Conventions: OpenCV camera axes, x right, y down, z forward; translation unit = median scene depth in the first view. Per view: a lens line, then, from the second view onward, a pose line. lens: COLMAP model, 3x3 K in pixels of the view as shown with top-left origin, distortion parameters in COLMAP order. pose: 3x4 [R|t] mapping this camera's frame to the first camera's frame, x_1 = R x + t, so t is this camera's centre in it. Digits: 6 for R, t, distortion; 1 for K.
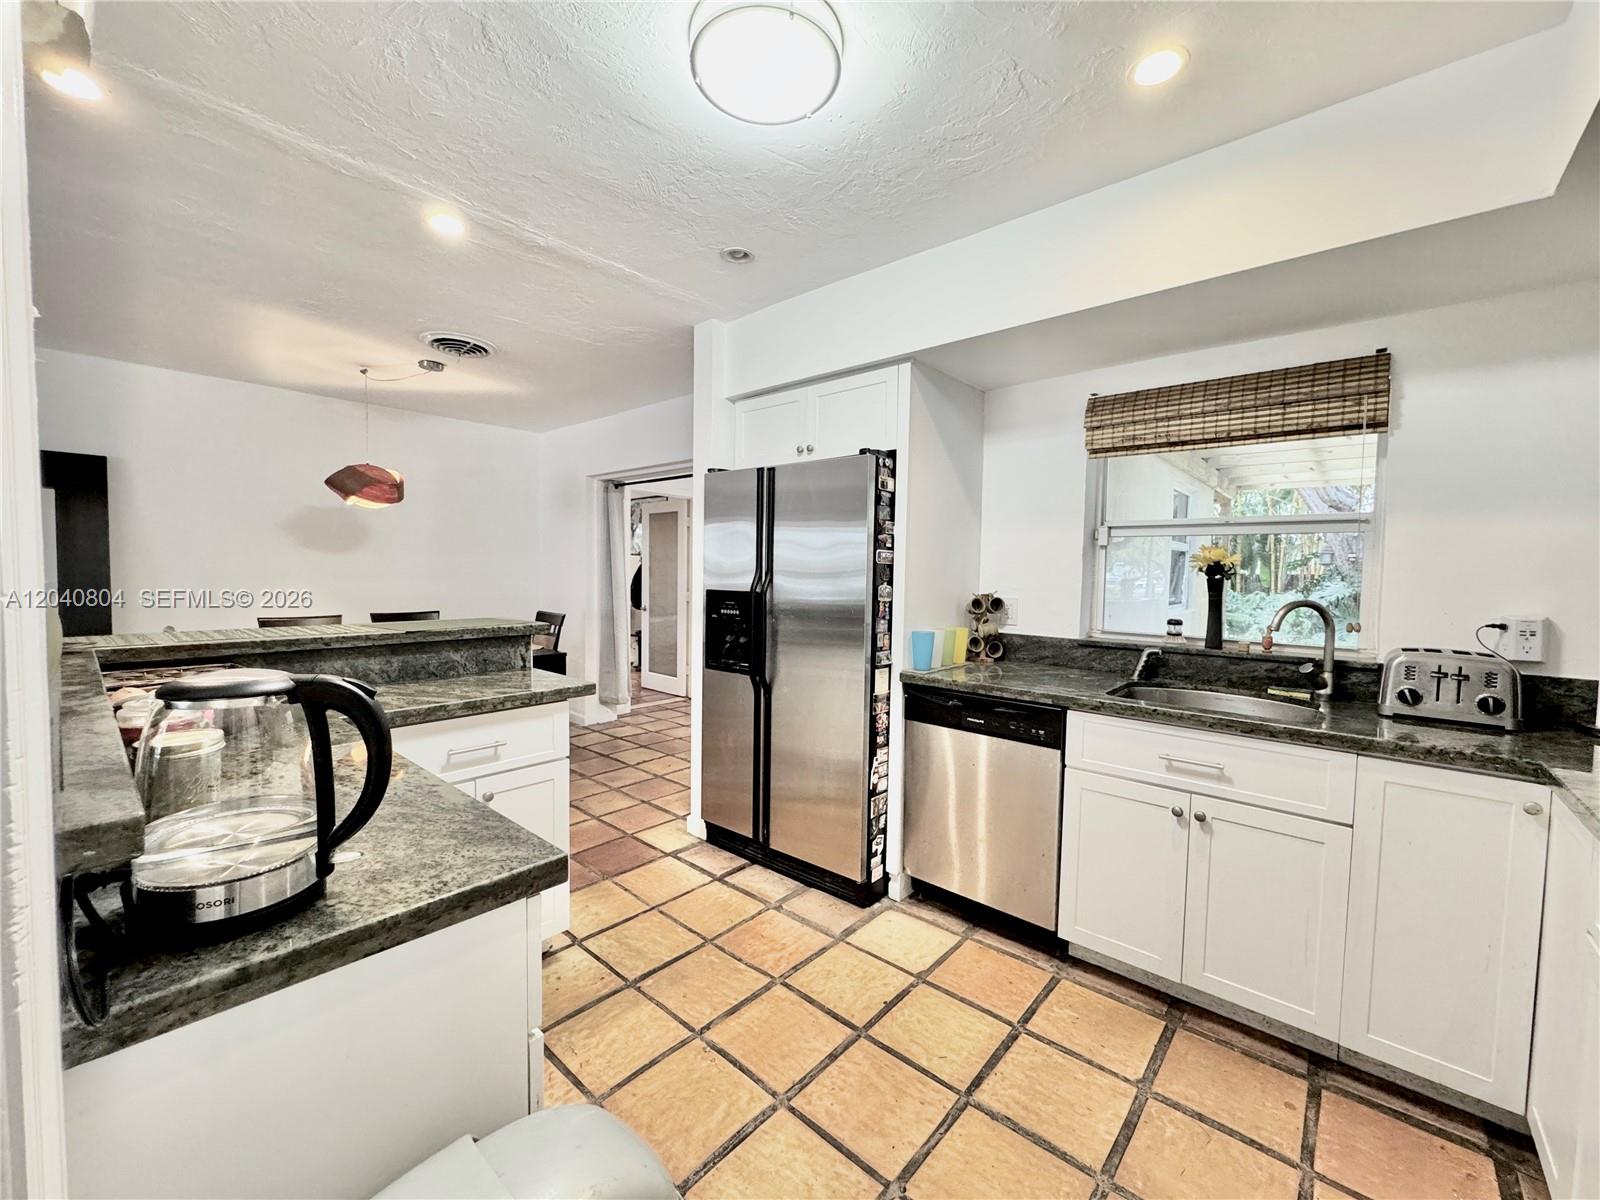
lens RADIAL K [[639.6, 0, 800.0], [0, 639.6, 600.0], [0, 0, 1]] dist [-0.003574, -0.000089]
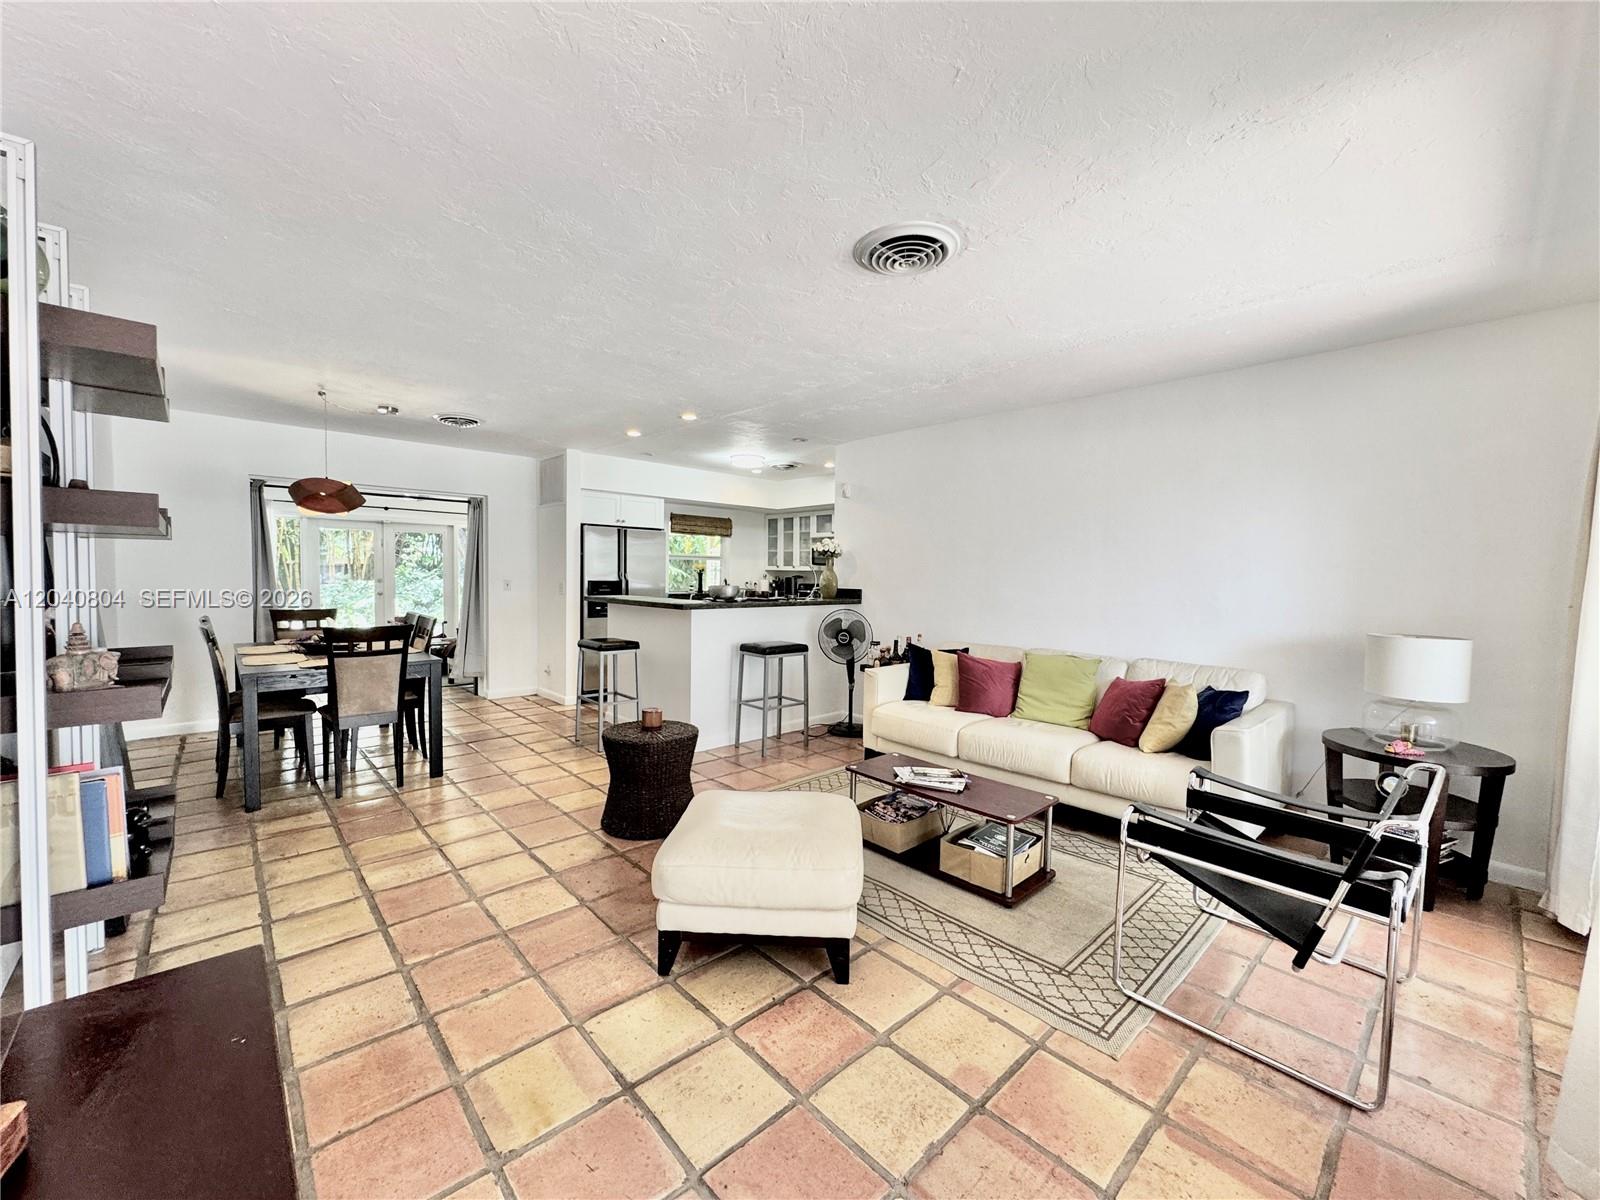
lens RADIAL K [[639.6, 0, 800.0], [0, 639.6, 600.0], [0, 0, 1]] dist [-0.003574, -0.000089]
pose [[0.097791, -0.054347, 0.993722, -2.951119], [0.035331, 0.998068, 0.051108, -0.049894], [-0.994580, 0.030111, 0.099522, 0.131646]]
